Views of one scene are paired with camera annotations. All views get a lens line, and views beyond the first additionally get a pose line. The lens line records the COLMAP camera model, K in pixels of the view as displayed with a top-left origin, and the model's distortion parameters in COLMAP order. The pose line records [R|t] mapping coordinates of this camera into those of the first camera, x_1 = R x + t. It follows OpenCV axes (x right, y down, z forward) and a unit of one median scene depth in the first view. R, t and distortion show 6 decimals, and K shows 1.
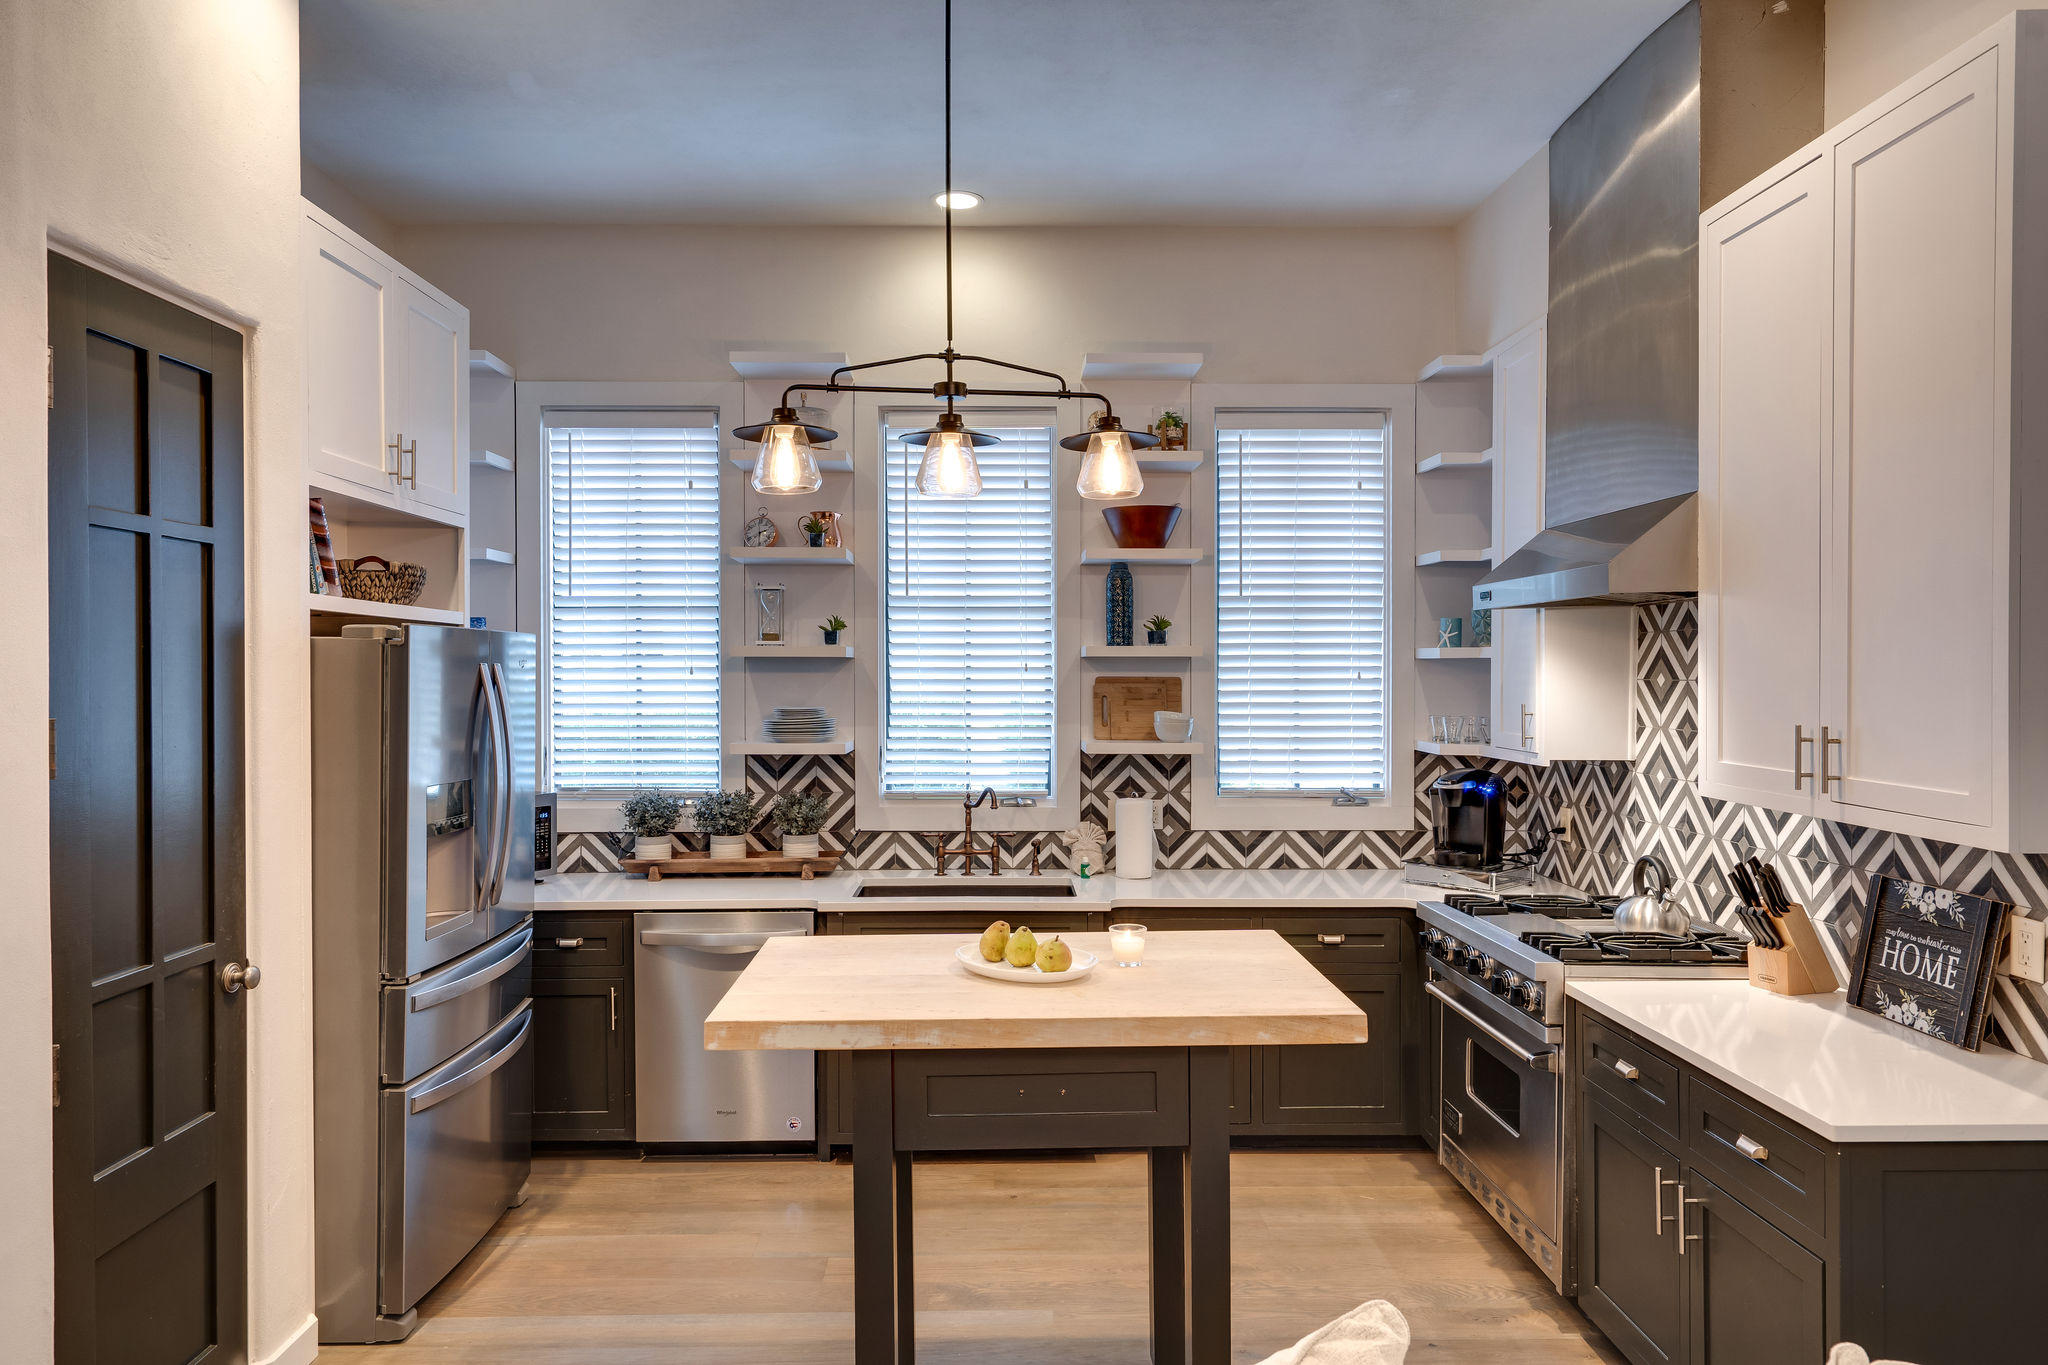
lens RADIAL K [[1317.2, 0, 1027.9], [0, 1317.2, 680.7], [0, 0, 1]] dist [-0.001041, 0.002862]
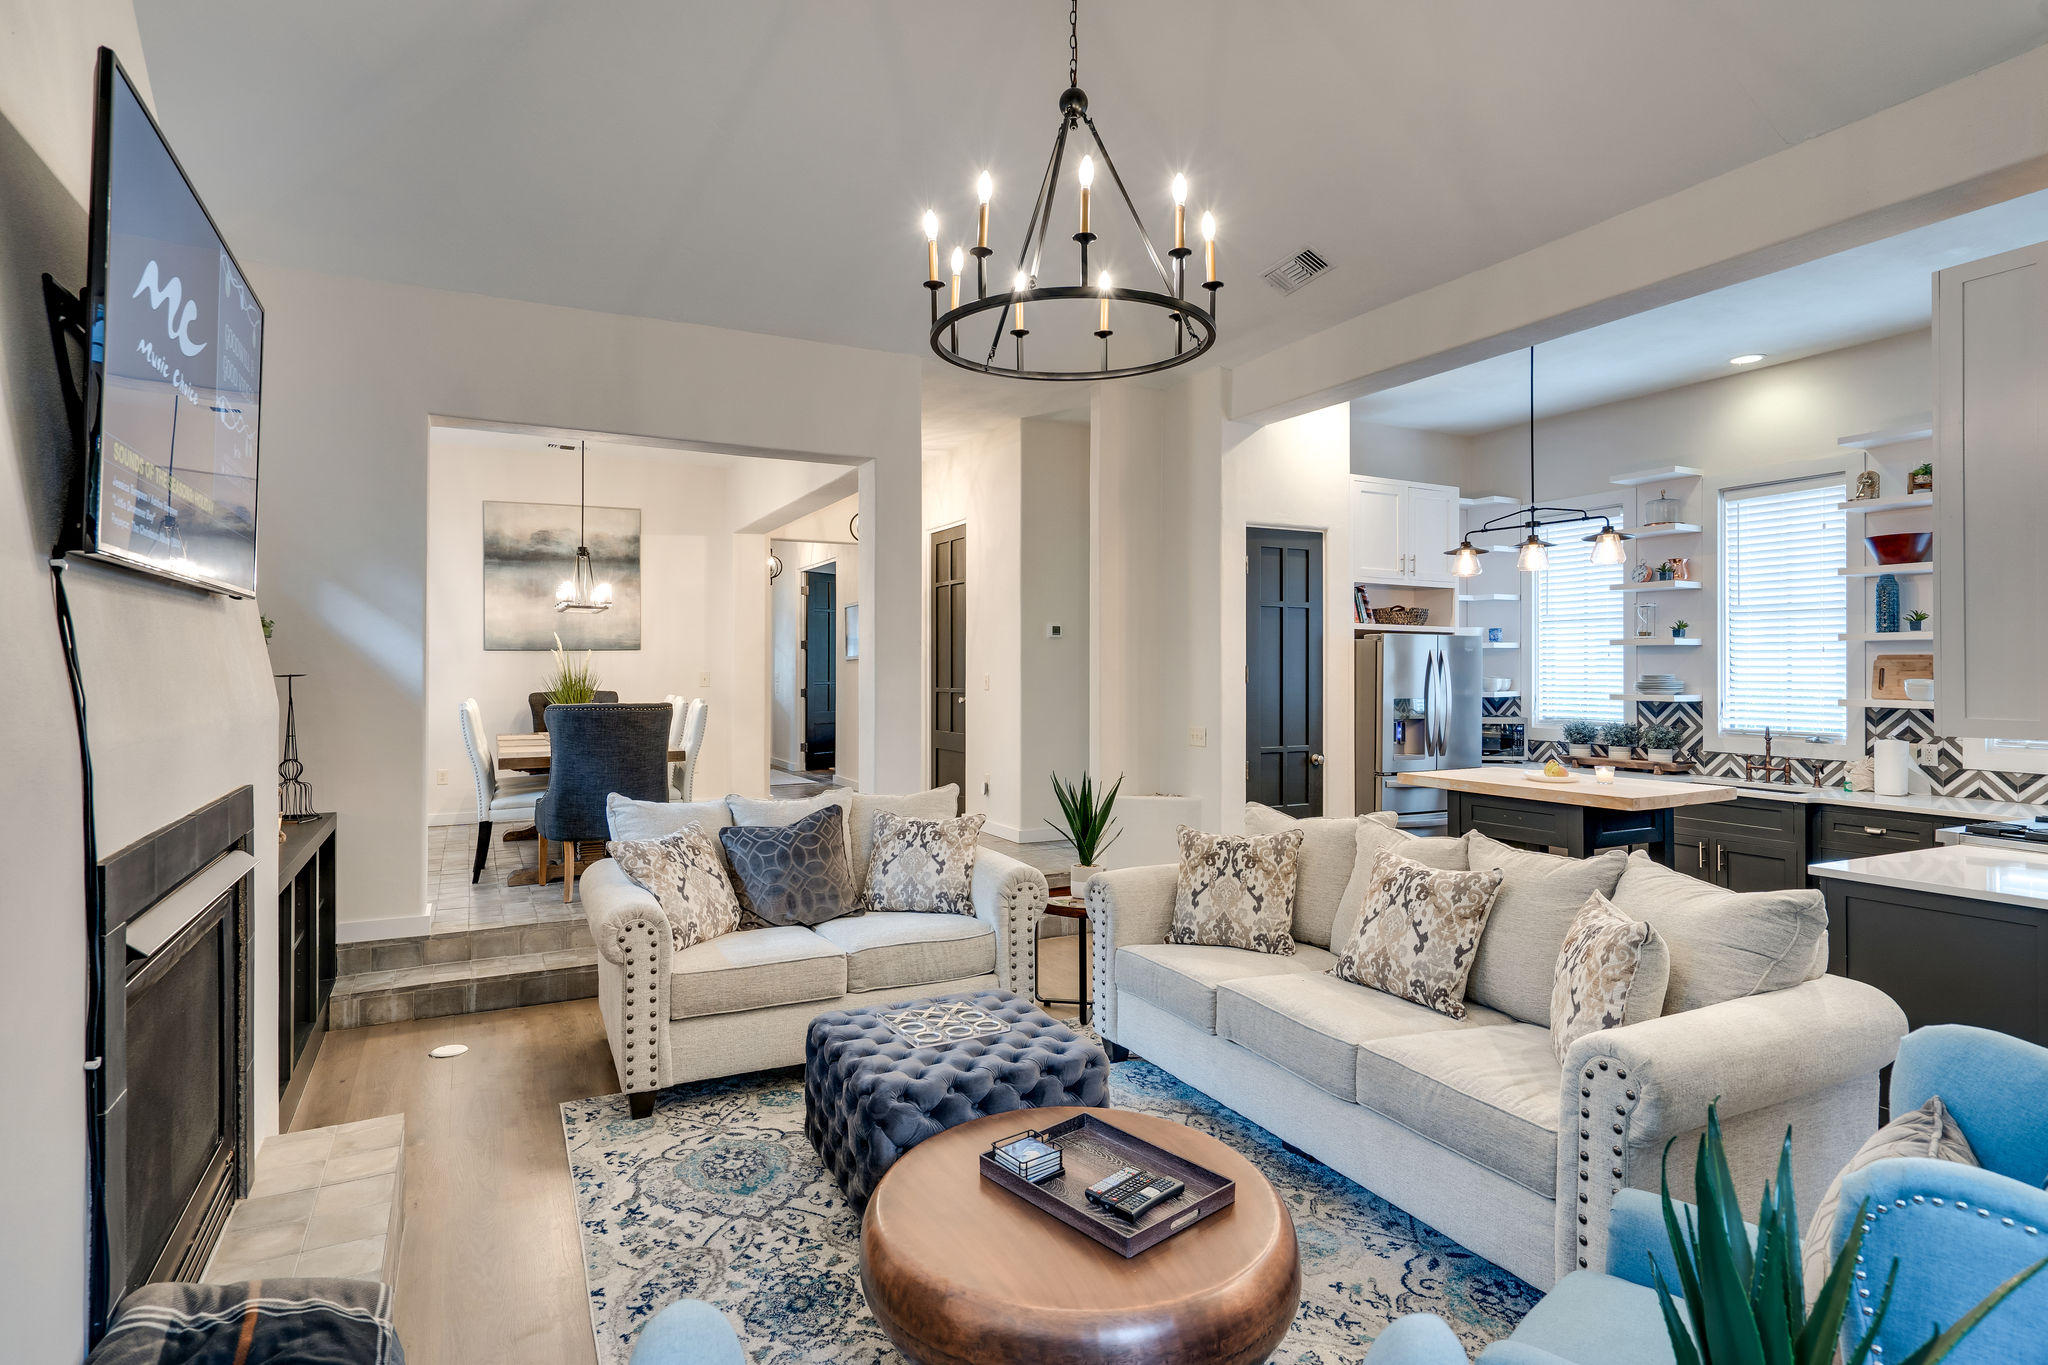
lens RADIAL K [[1080.7, 0, 1008.0], [0, 1080.7, 668.8], [0, 0, 1]] dist [-0.000549, 0.003284]
pose [[0.437524, 0.000696, -0.899207, 0.704197], [-0.009711, 0.999945, -0.003951, 0.026289], [0.899154, 0.010461, 0.437507, -0.365206]]
